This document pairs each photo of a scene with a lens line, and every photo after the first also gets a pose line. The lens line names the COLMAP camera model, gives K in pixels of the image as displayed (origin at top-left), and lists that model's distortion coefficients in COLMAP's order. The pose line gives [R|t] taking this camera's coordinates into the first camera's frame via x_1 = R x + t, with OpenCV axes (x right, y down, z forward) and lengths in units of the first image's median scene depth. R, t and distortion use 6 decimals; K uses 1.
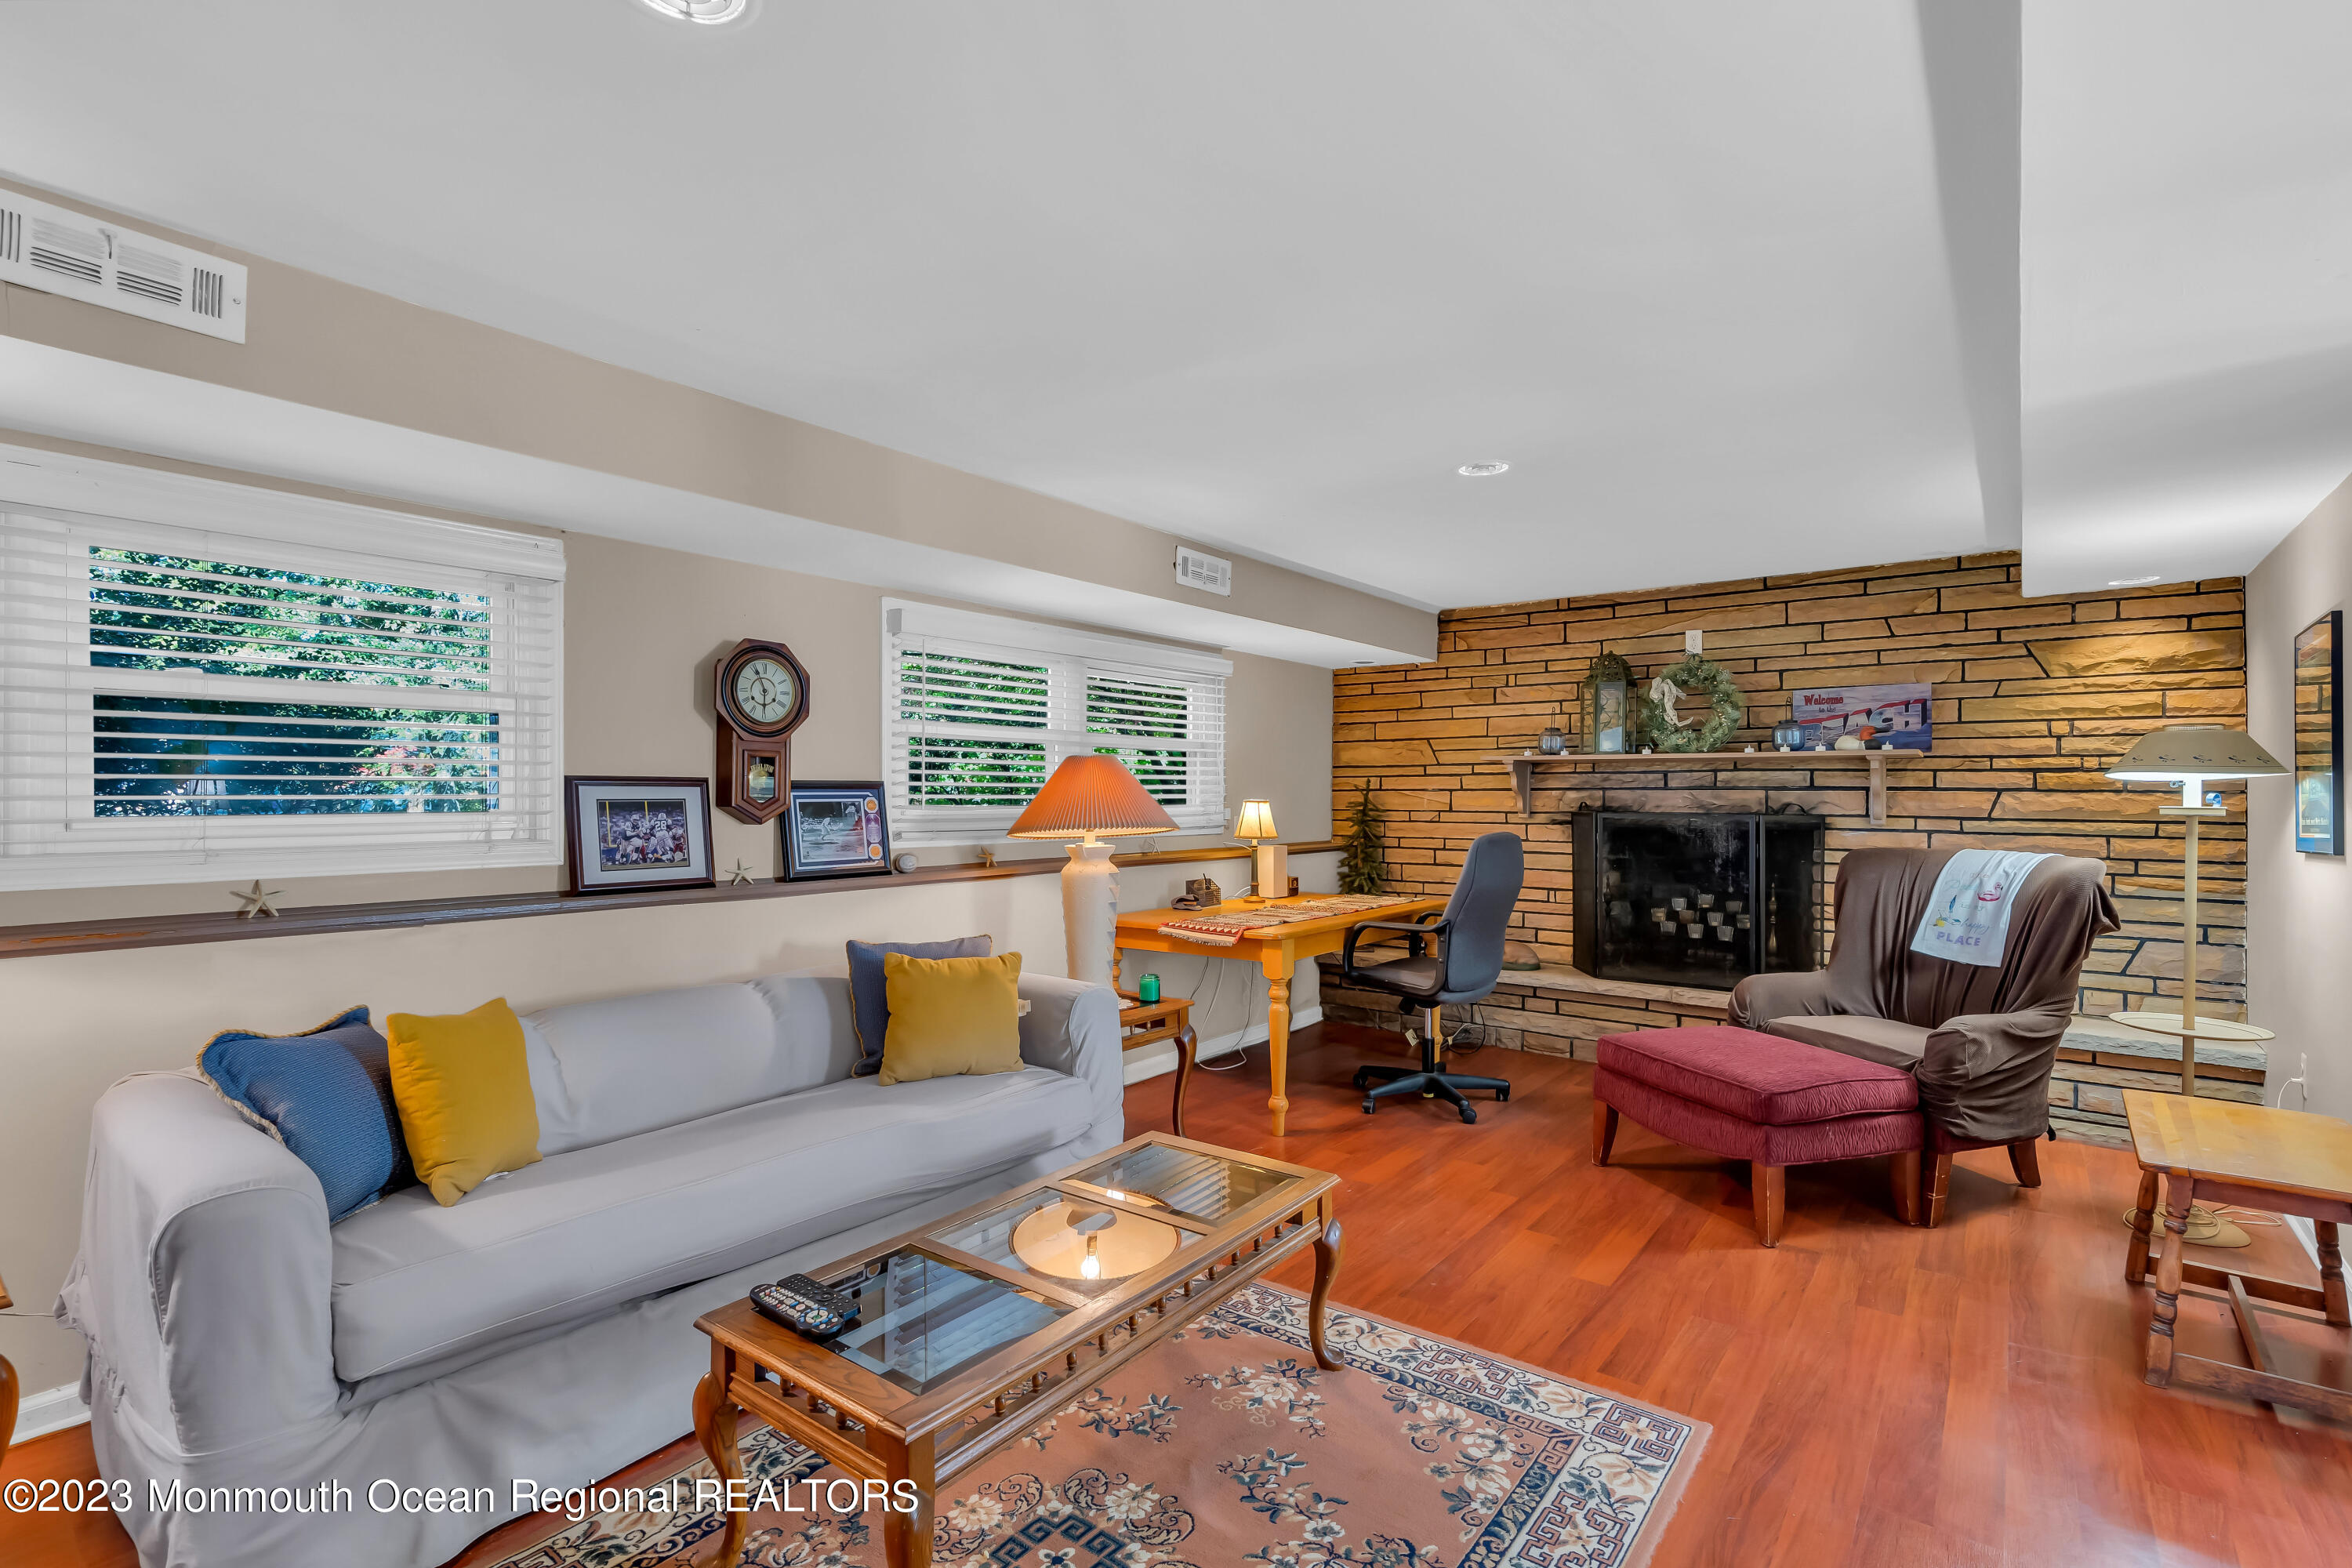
lens RADIAL K [[1077.4, 0, 1189.3], [0, 1077.4, 795.9], [0, 0, 1]] dist [-0.002703, 0.000422]
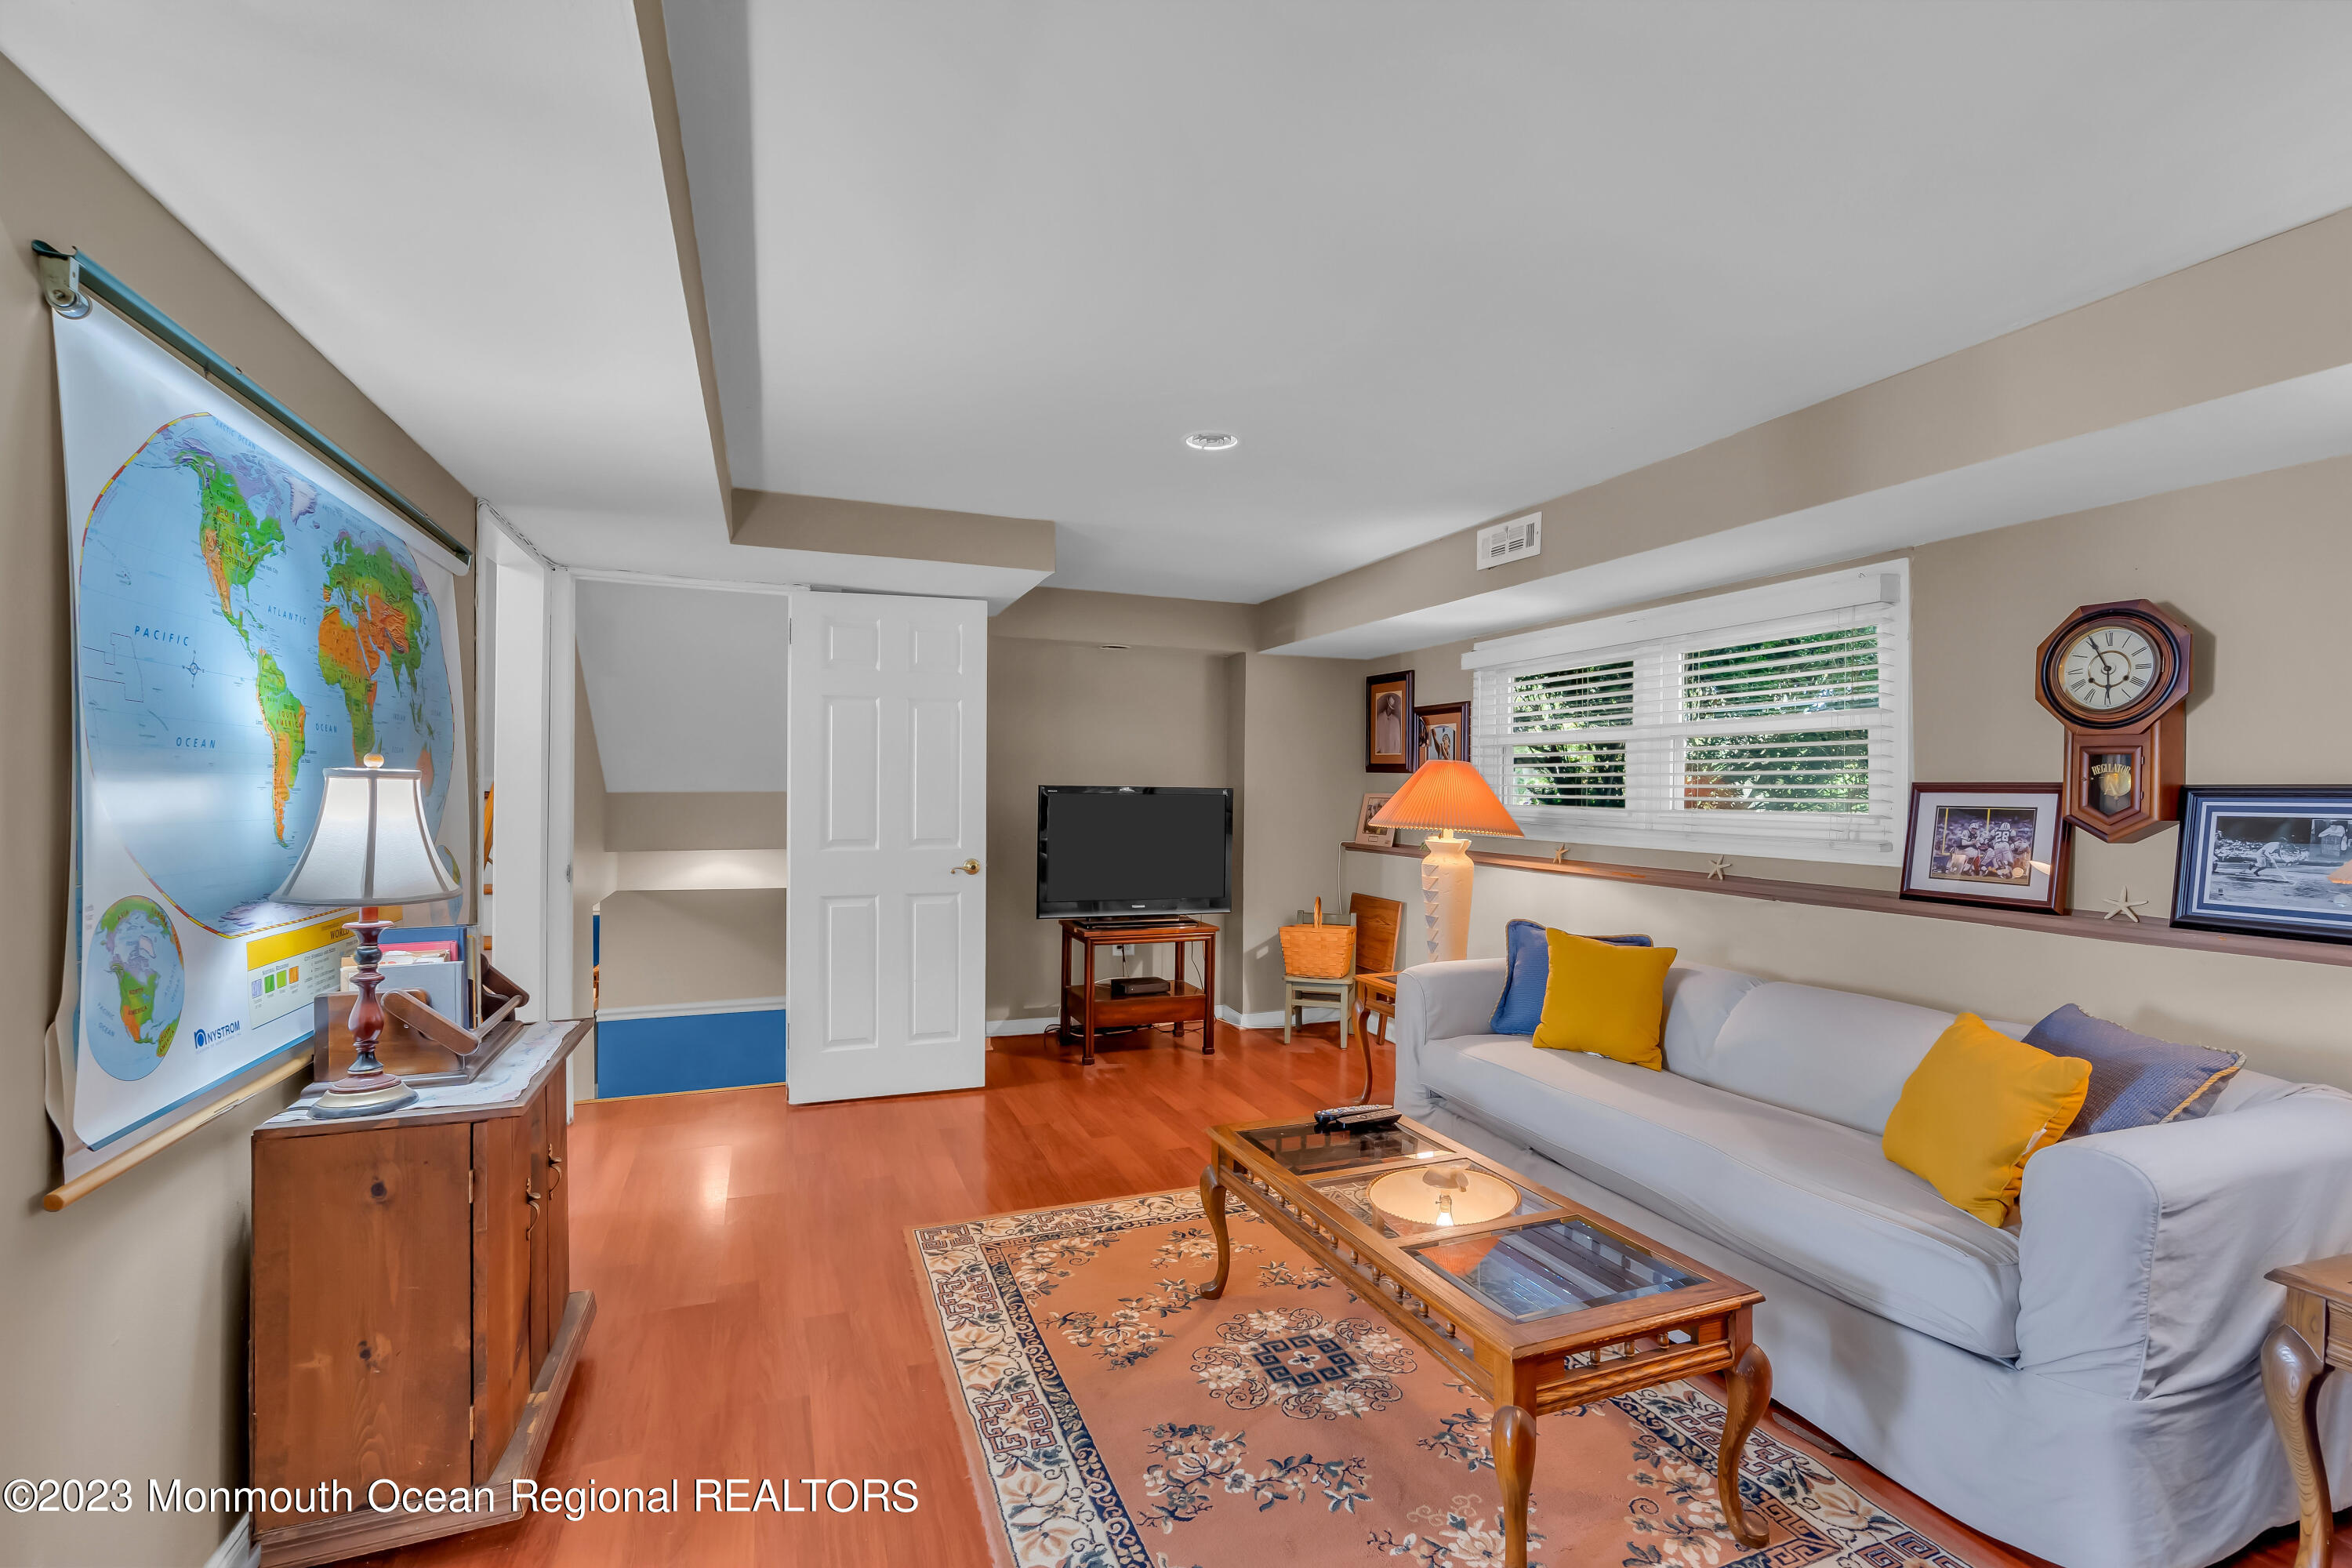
lens RADIAL K [[1077.4, 0, 1187.0], [0, 1077.4, 784.2], [0, 0, 1]] dist [-0.002703, 0.000422]
pose [[-0.515761, -0.010925, -0.856663, 0.642338], [-0.015058, 0.999880, -0.003686, -0.002574], [0.856600, 0.010998, -0.515864, 0.897076]]
